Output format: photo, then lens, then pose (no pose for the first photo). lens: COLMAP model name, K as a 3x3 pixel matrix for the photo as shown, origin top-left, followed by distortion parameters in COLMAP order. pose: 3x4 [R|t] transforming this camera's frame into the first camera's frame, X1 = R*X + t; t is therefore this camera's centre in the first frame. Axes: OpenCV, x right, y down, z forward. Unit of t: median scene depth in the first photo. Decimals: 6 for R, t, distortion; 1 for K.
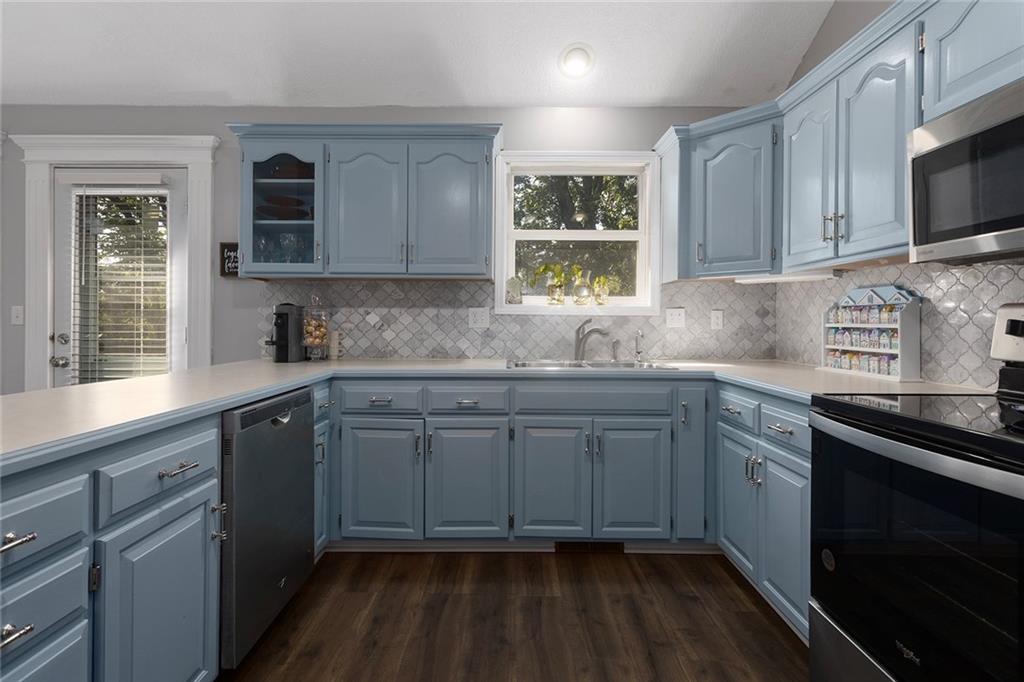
lens RADIAL K [[497.3, 0, 494.5], [0, 497.3, 320.7], [0, 0, 1]] dist [-0.003363, 0.003086]
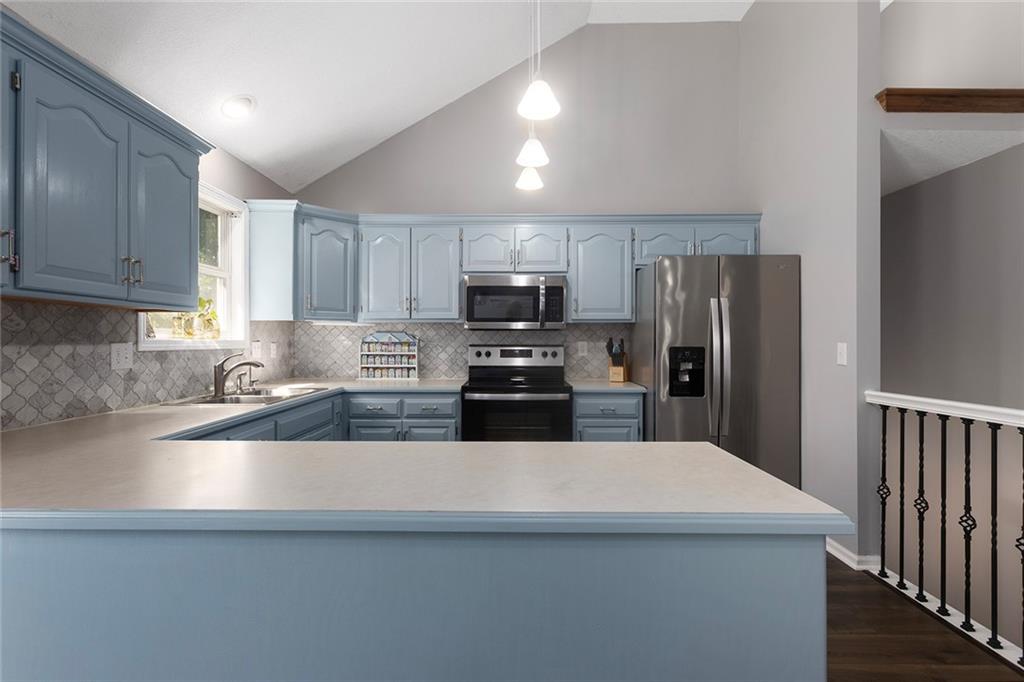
lens RADIAL K [[497.3, 0, 511.5], [0, 497.3, 340.2], [0, 0, 1]] dist [-0.003363, 0.003086]
pose [[-0.006084, -0.007644, 0.999952, -0.905087], [-0.004367, 0.999961, 0.007618, -0.044214], [-0.999972, -0.004320, -0.006117, 0.444848]]
